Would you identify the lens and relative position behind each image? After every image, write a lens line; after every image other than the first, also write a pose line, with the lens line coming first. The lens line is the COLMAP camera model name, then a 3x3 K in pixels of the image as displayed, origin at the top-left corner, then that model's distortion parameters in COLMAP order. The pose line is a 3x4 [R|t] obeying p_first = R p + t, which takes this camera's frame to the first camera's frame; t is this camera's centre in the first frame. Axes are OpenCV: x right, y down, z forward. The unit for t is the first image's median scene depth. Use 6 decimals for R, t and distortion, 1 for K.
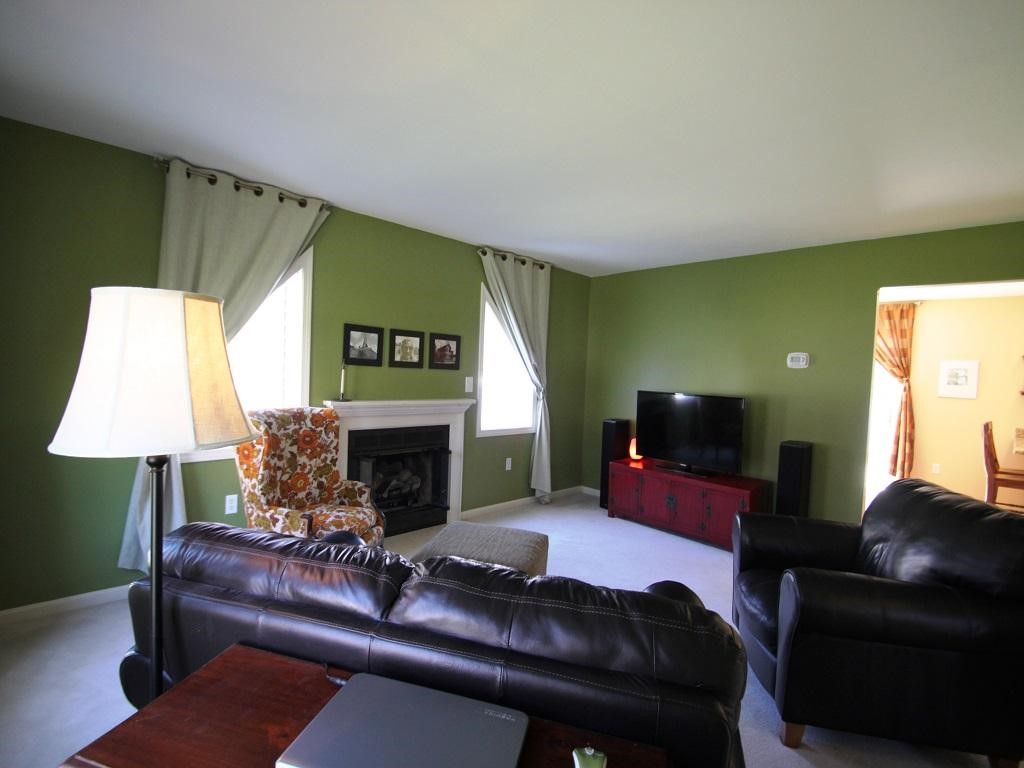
lens RADIAL K [[504.0, 0, 501.1], [0, 504.0, 380.9], [0, 0, 1]] dist [0.000328, 0.000087]
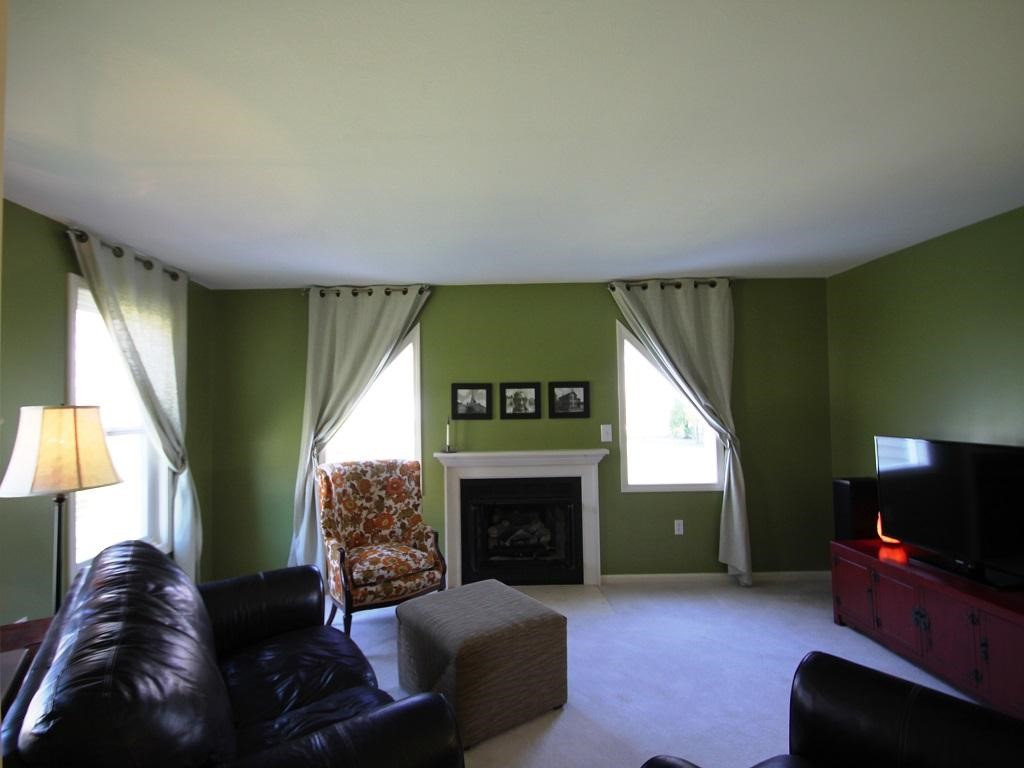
lens RADIAL K [[504.0, 0, 501.1], [0, 504.0, 380.9], [0, 0, 1]] dist [0.000328, 0.000087]
pose [[0.710058, -0.085490, -0.698934, 0.560653], [0.033110, 0.995558, -0.088135, -0.015946], [0.703364, 0.039440, 0.709735, 0.268740]]
